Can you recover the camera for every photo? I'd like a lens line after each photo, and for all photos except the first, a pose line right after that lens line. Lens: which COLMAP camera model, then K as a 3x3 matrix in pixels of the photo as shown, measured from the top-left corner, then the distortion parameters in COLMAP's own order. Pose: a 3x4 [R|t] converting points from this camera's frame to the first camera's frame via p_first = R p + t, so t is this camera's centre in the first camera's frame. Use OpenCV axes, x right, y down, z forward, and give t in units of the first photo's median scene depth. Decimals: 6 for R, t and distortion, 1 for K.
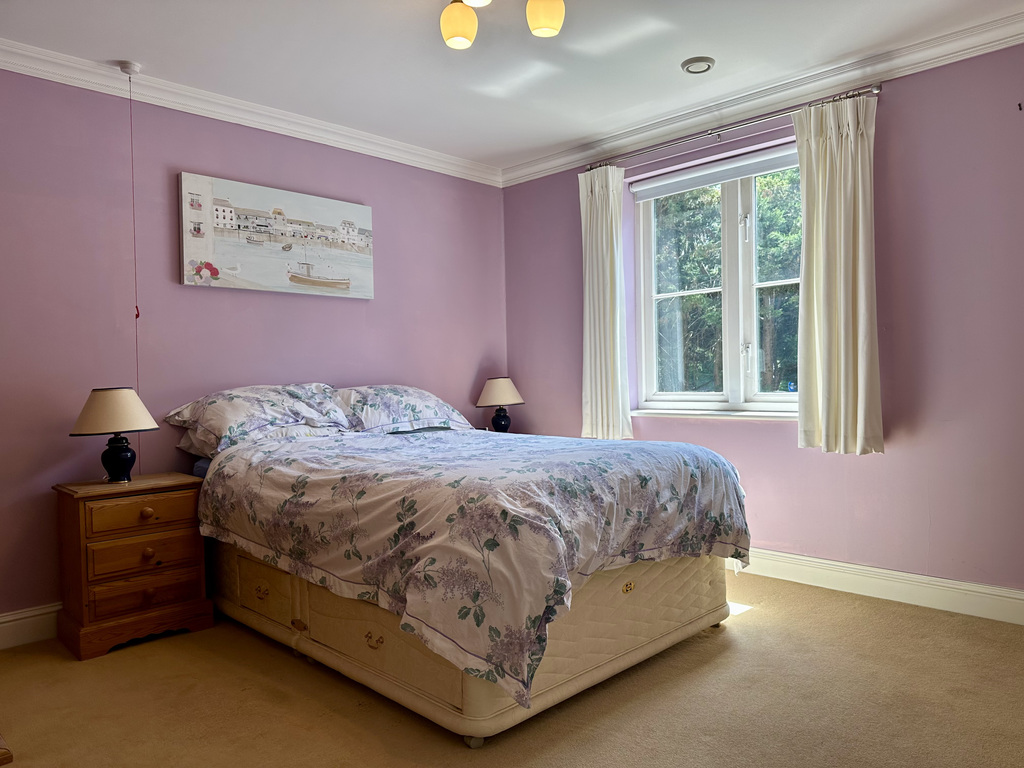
lens RADIAL K [[742.4, 0, 512.0], [0, 742.4, 384.0], [0, 0, 1]] dist [0.125458, -0.147621]
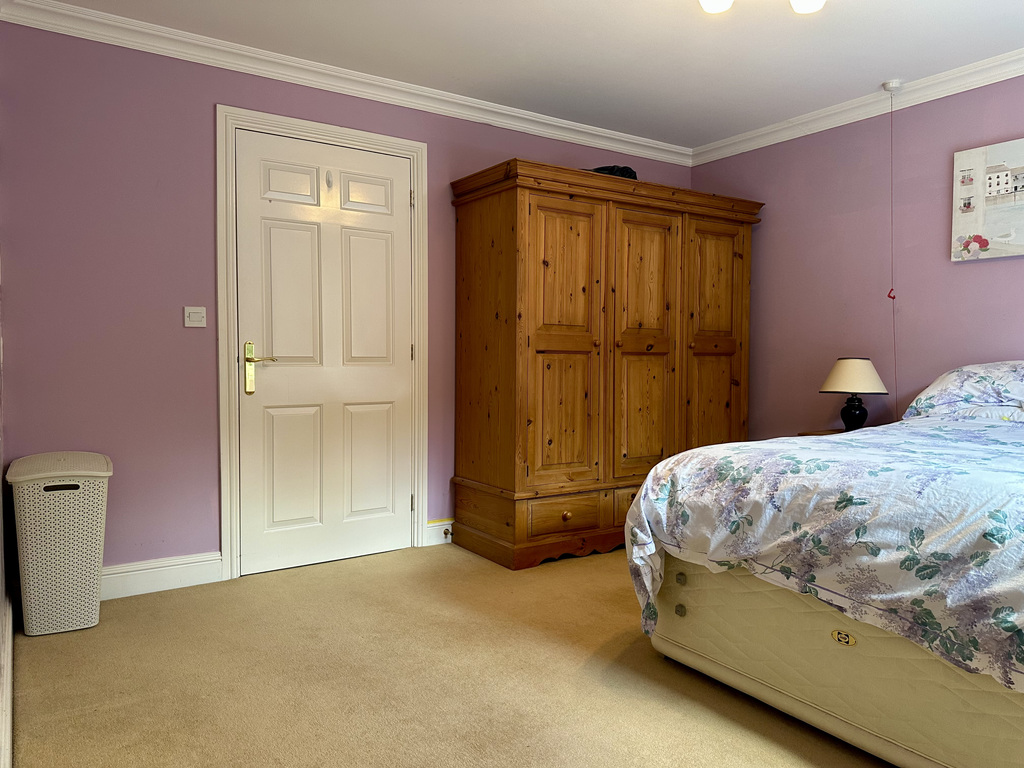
lens RADIAL K [[742.4, 0, 512.0], [0, 742.4, 384.0], [0, 0, 1]] dist [0.125458, -0.147621]
pose [[-0.209698, 0.059278, -0.975968, 0.723498], [-0.015305, 0.997839, 0.063895, -0.020605], [0.977646, 0.028336, -0.208337, 0.625908]]
